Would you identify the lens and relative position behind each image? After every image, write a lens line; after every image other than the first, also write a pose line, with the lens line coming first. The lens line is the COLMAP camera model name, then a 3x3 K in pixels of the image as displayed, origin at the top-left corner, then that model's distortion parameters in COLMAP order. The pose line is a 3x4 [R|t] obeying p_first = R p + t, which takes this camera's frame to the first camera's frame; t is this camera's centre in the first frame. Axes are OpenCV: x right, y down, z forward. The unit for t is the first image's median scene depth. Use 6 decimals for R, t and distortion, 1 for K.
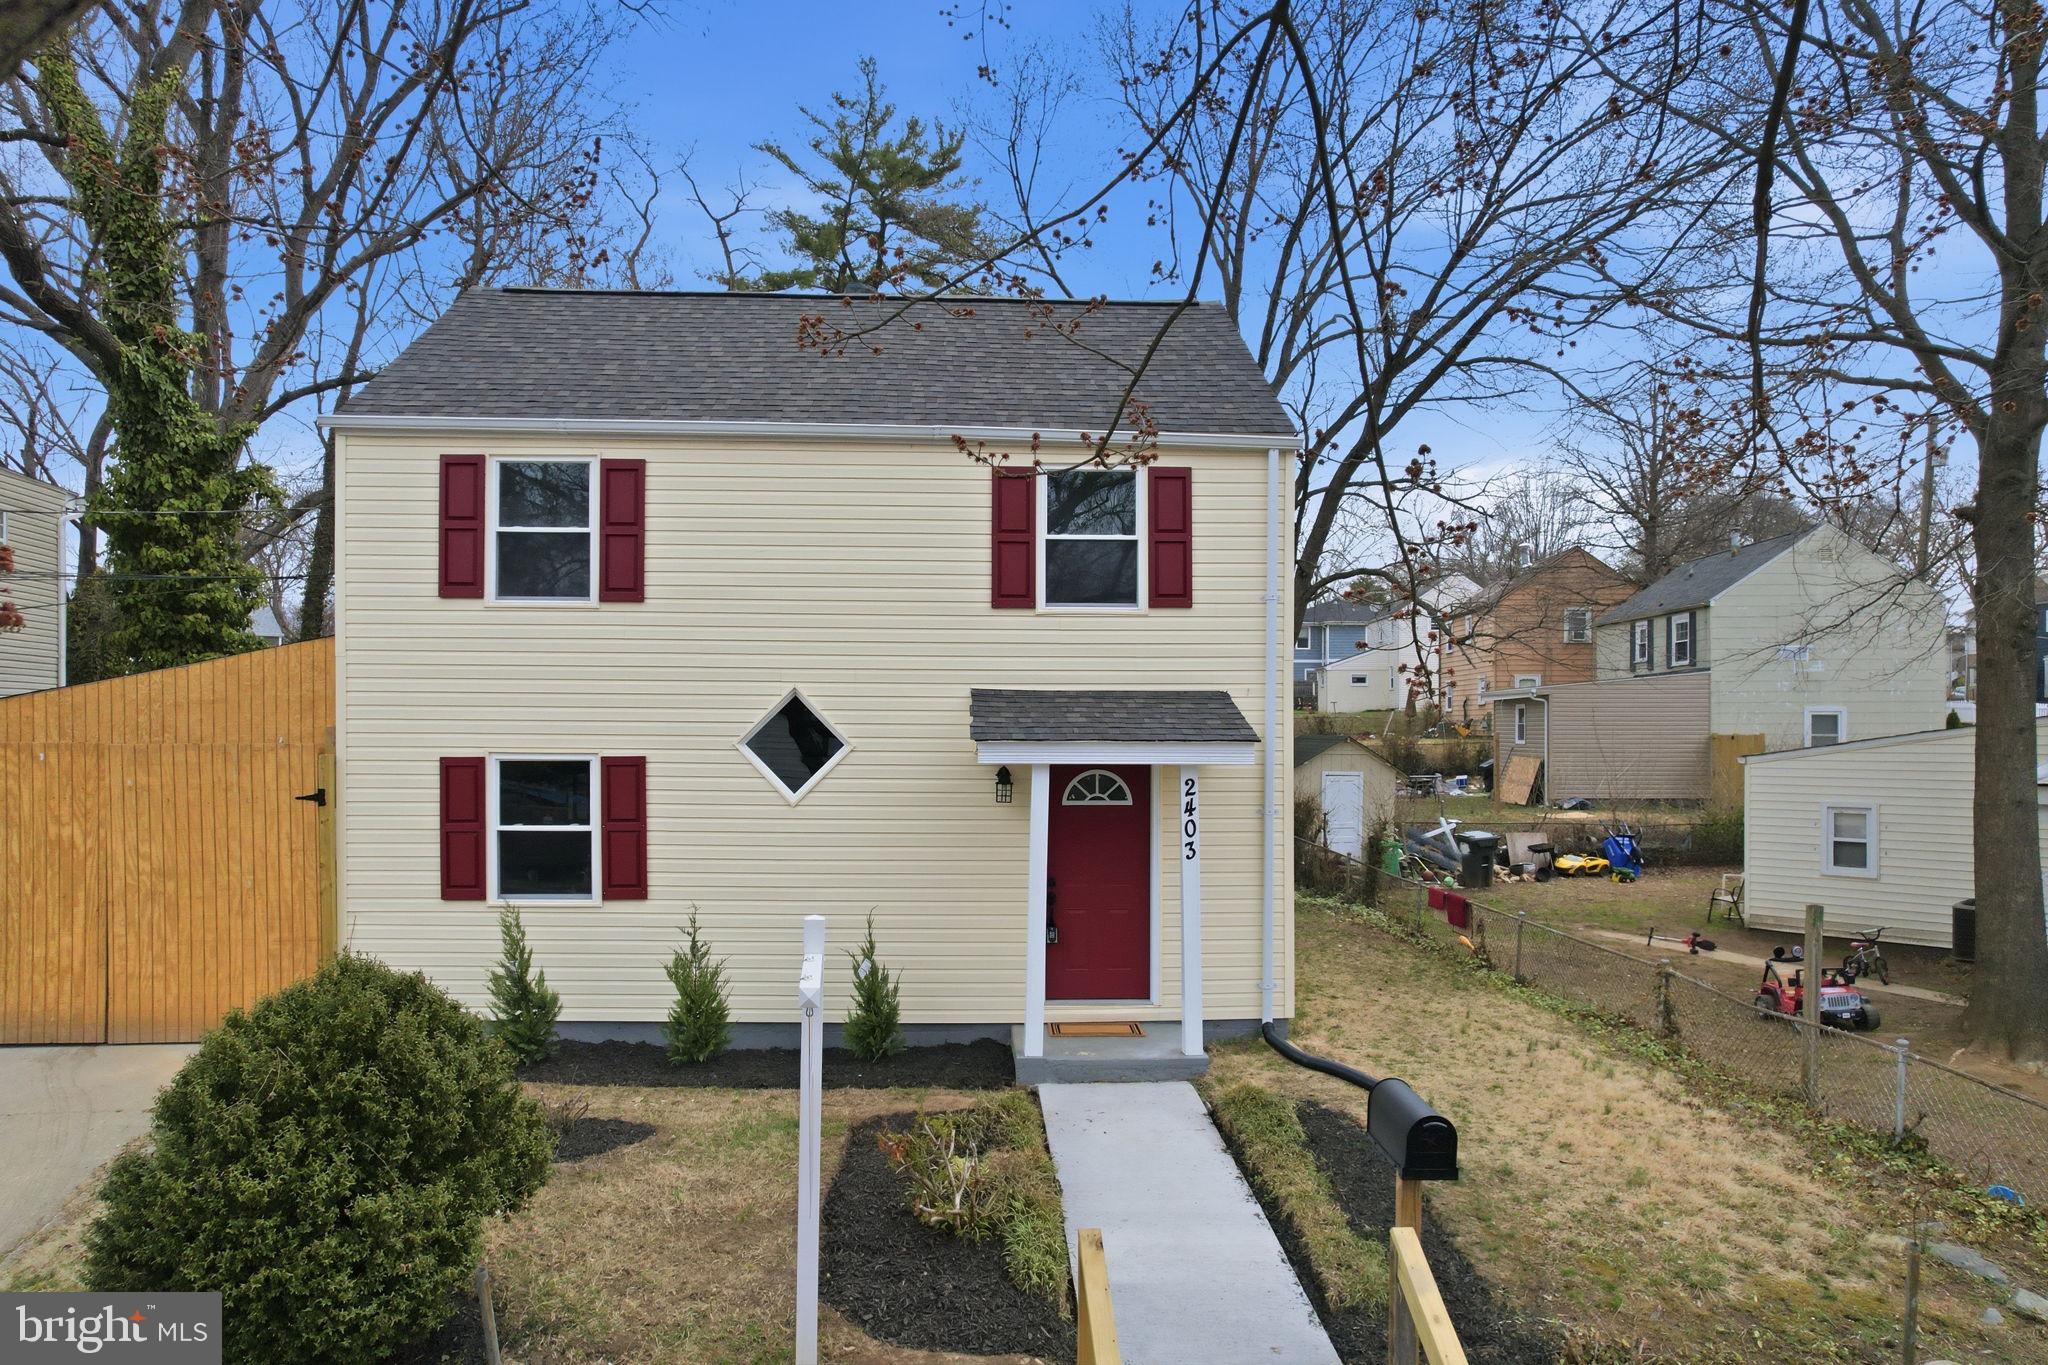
lens RADIAL K [[1344.9, 0, 1044.6], [0, 1344.9, 778.4], [0, 0, 1]] dist [-0.050218, 0.032181]
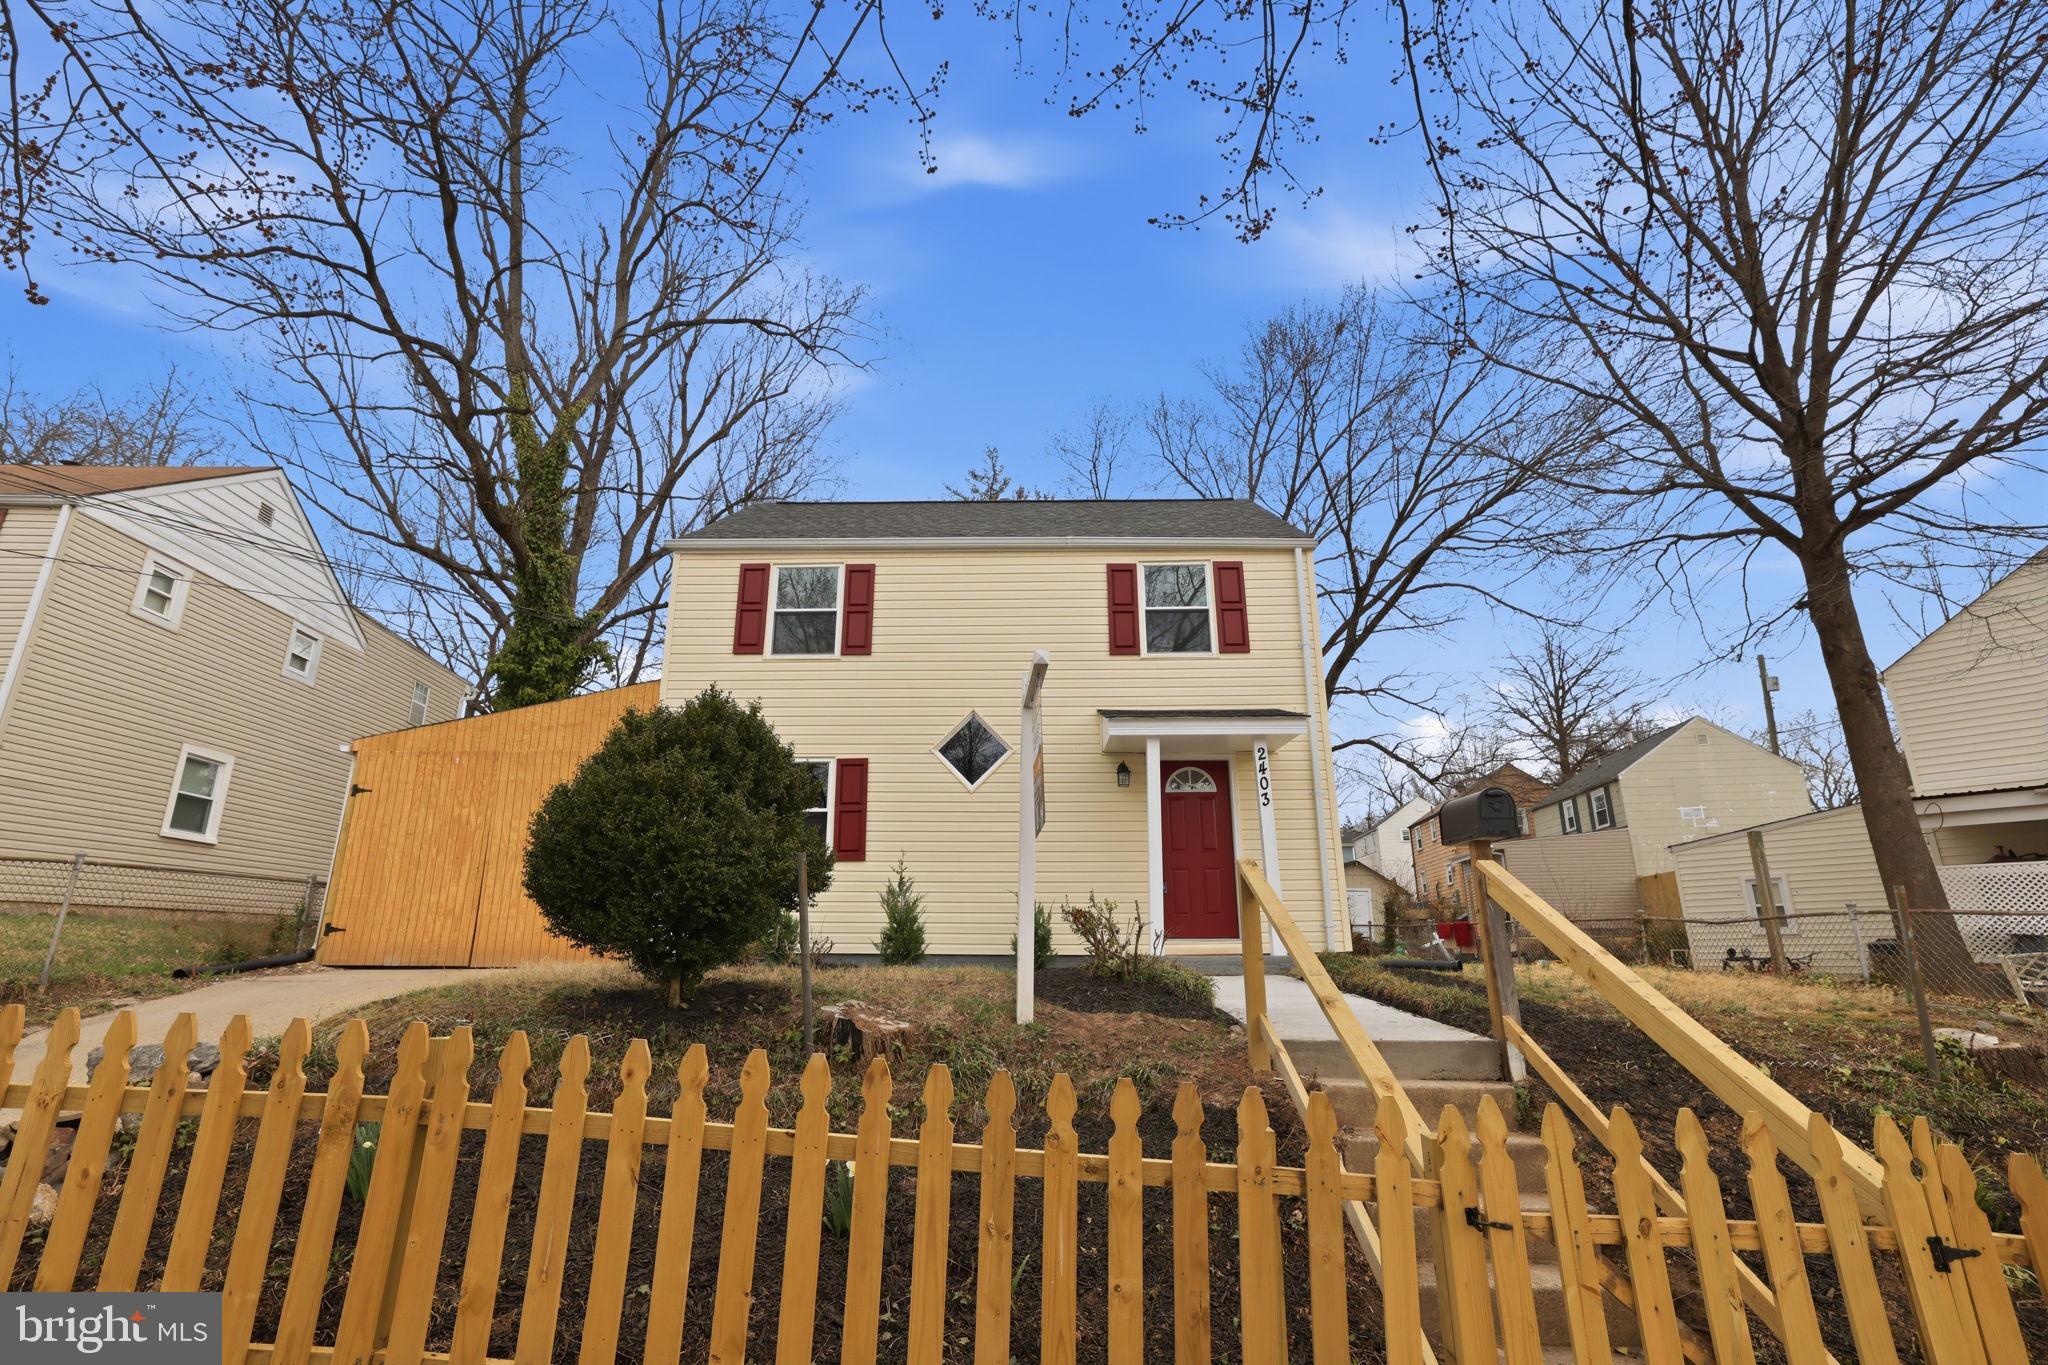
lens RADIAL K [[986.3, 0, 1035.3], [0, 986.3, 684.5], [0, 0, 1]] dist [-0.029965, 0.003833]
pose [[0.997488, -0.028649, -0.064791, -0.051677], [0.007514, 0.952208, -0.305358, 0.226650], [0.070442, 0.304104, 0.950031, 0.001821]]
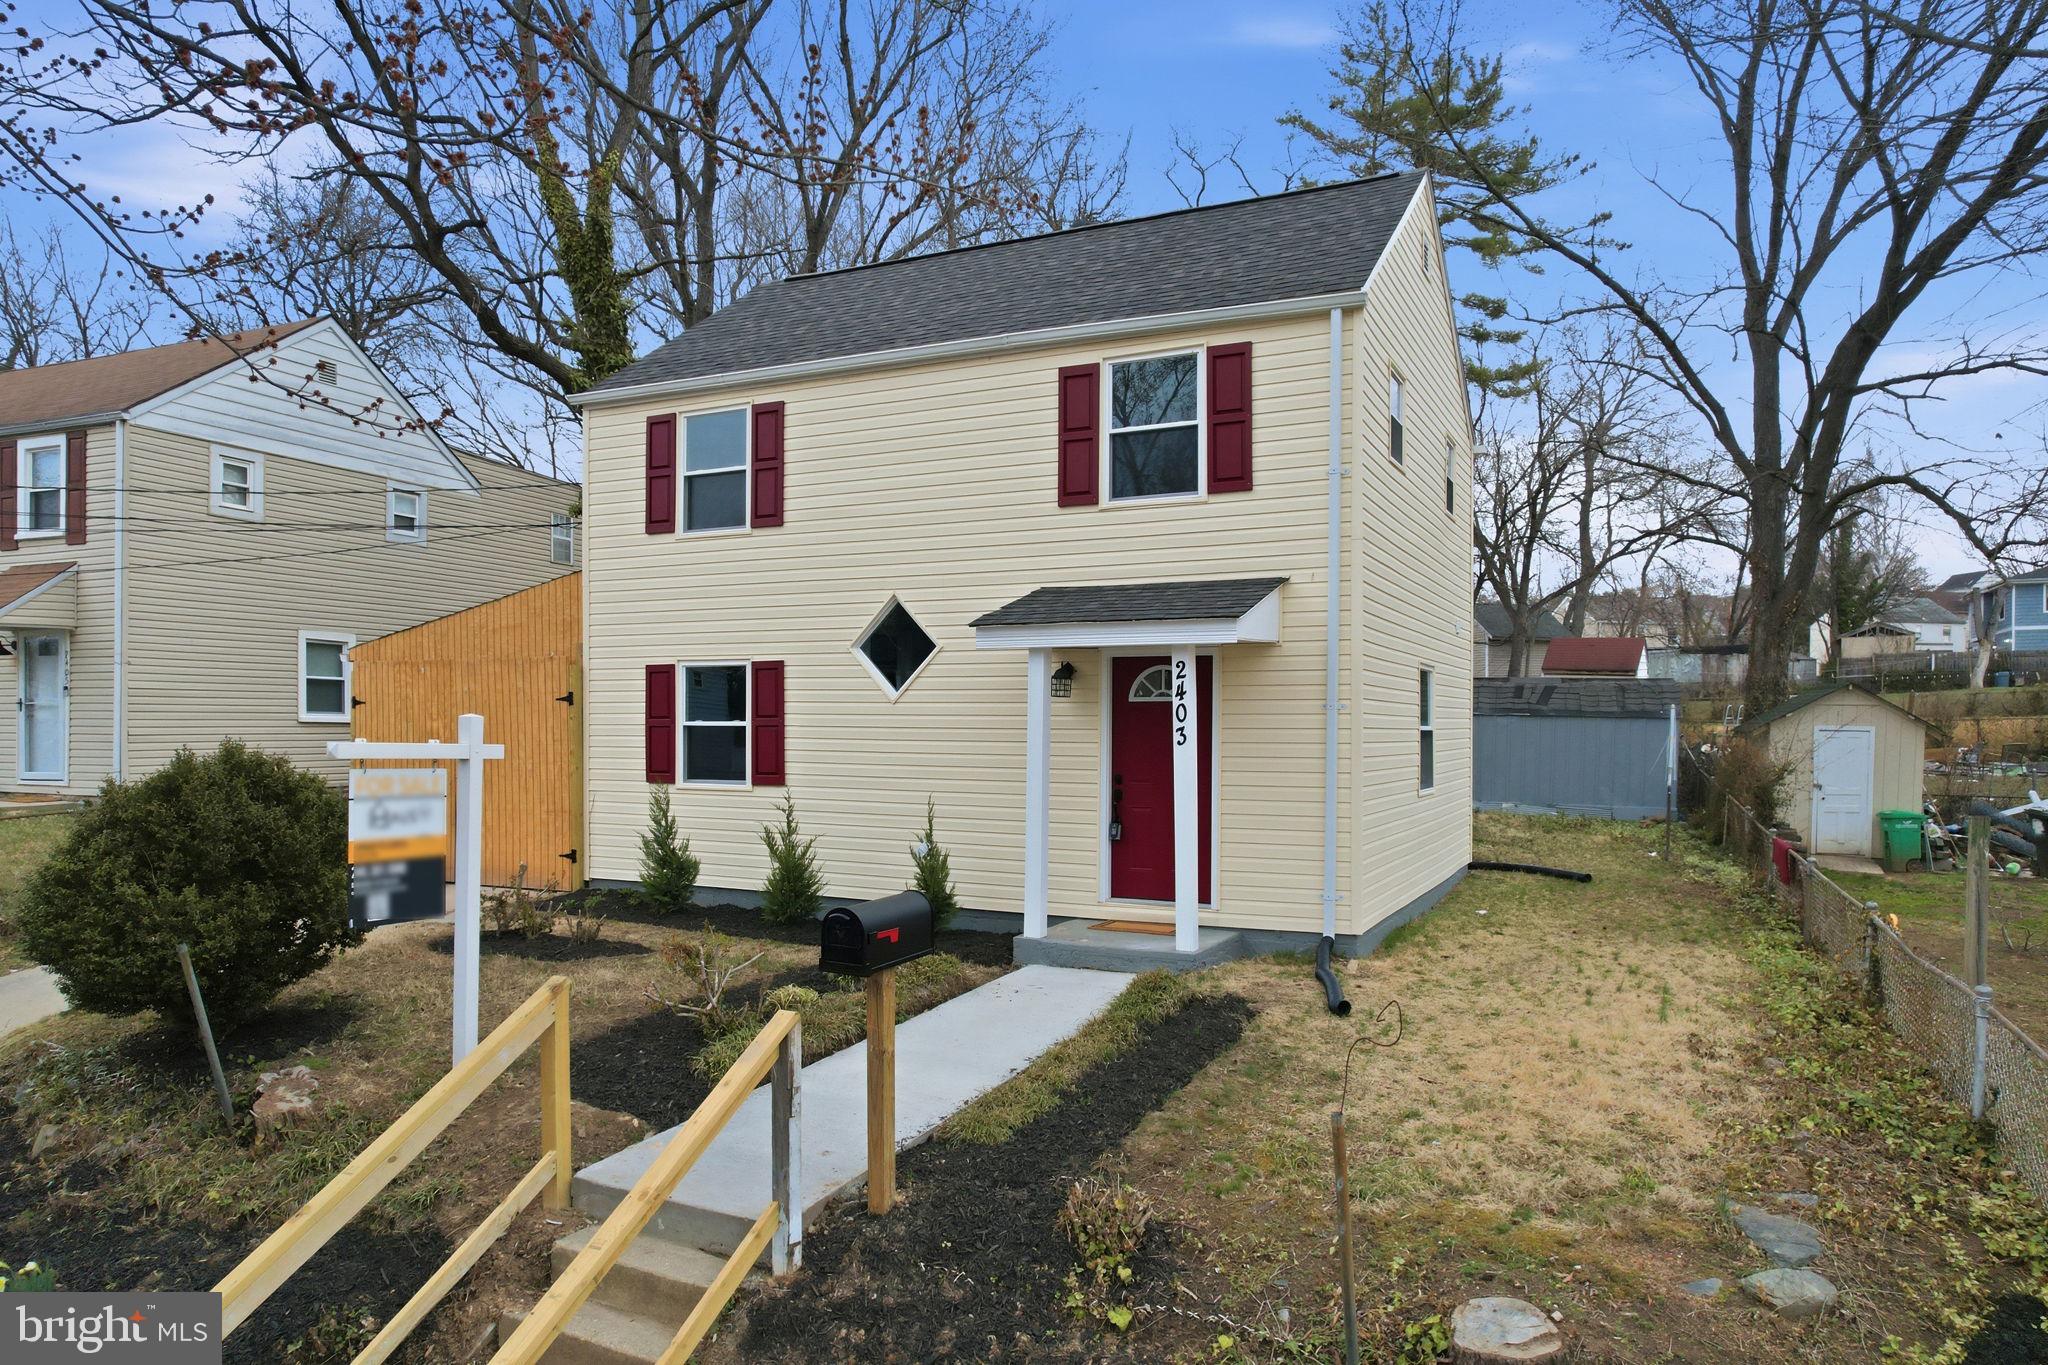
lens RADIAL K [[1344.9, 0, 1002.6], [0, 1344.9, 790.9], [0, 0, 1]] dist [-0.050218, 0.032181]
pose [[0.863694, 0.022600, -0.503510, 0.444385], [-0.018340, 0.999742, 0.013414, 0.075879], [0.503683, -0.002351, 0.863885, 0.100514]]
